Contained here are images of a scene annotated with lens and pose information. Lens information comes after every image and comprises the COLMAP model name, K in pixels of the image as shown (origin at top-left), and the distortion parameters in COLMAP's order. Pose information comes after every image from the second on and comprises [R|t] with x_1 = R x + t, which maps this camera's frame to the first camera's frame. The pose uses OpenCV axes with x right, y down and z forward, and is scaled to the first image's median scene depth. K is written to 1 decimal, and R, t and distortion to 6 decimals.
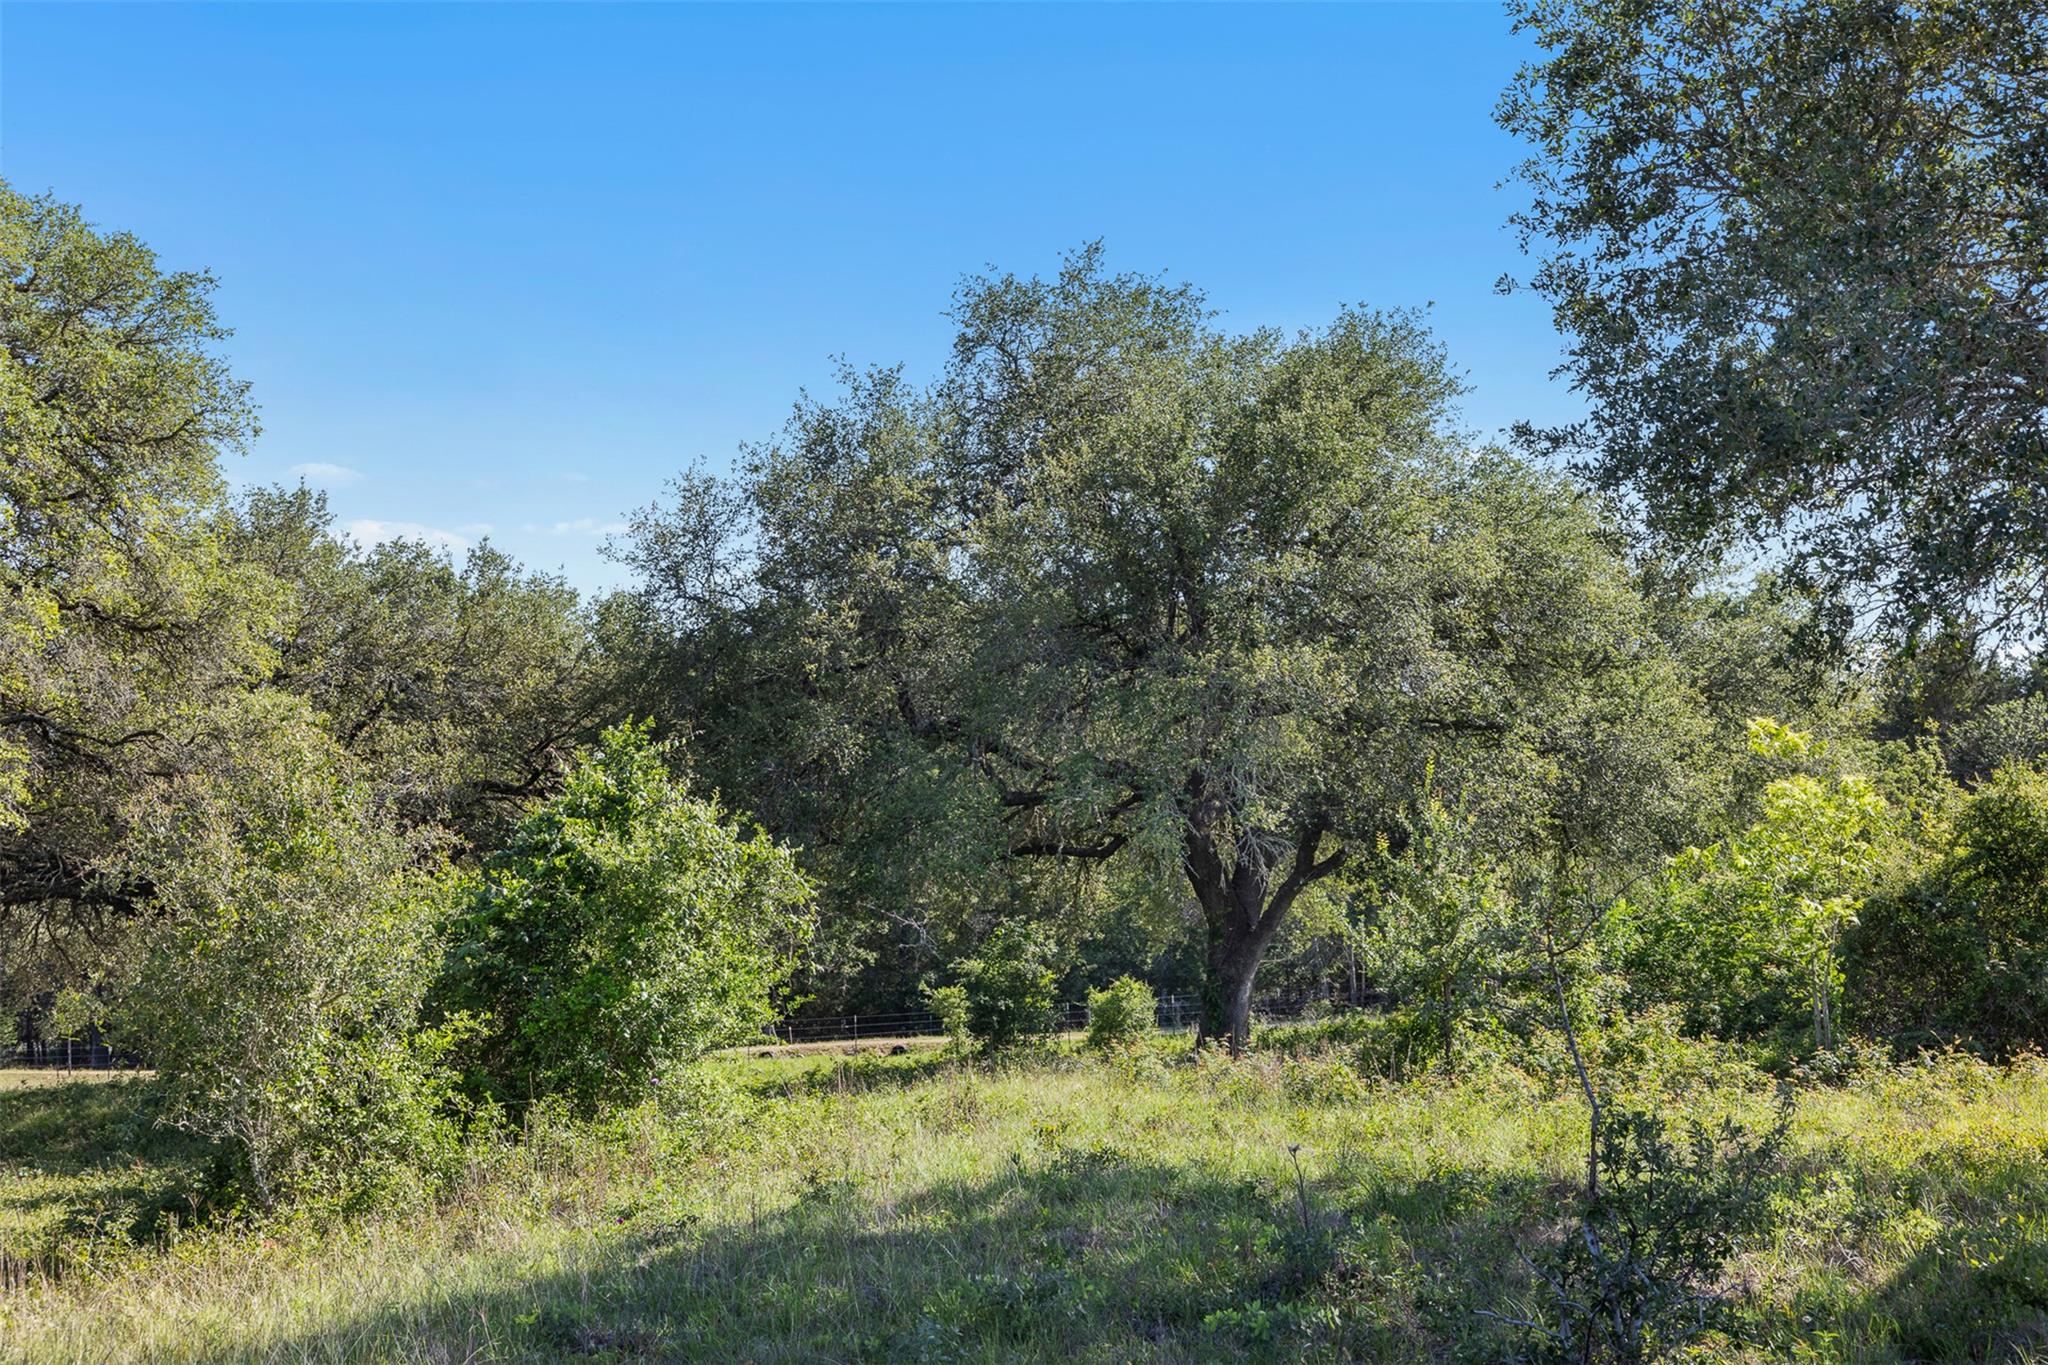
lens RADIAL K [[2479.9, 0, 1024.0], [0, 2479.9, 682.5], [0, 0, 1]] dist [0.019760, 0.022664]
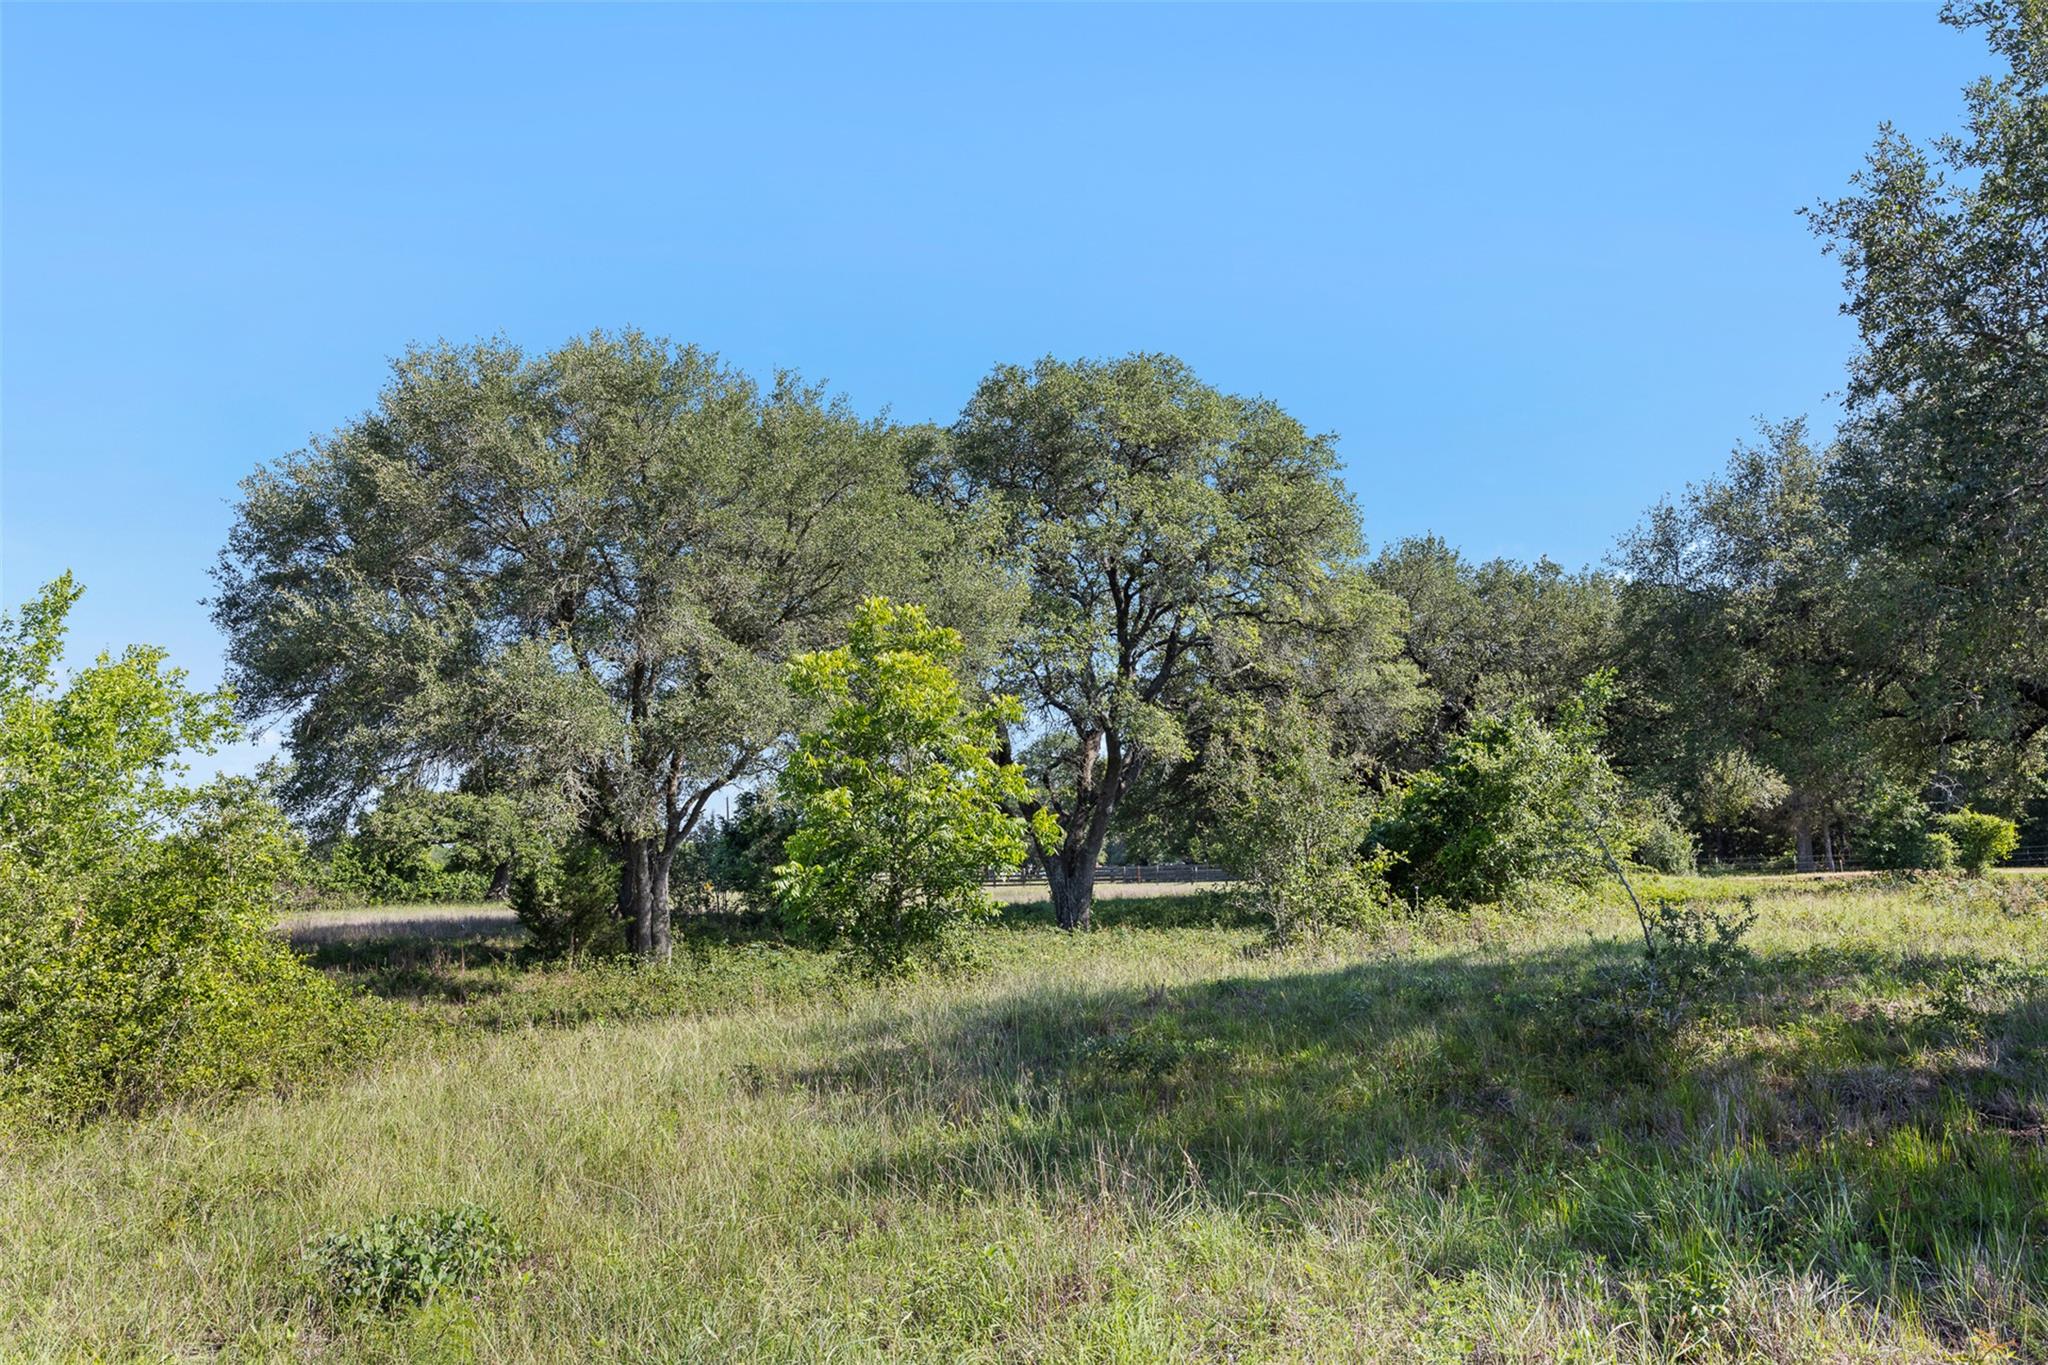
lens RADIAL K [[1652.9, 0, 1024.0], [0, 1652.9, 682.5], [0, 0, 1]] dist [-0.002534, -0.001507]
pose [[0.824766, -0.049343, -0.563318, 0.144774], [0.067823, 0.997626, 0.011915, -0.016012], [0.561393, -0.048033, 0.826154, -0.105084]]
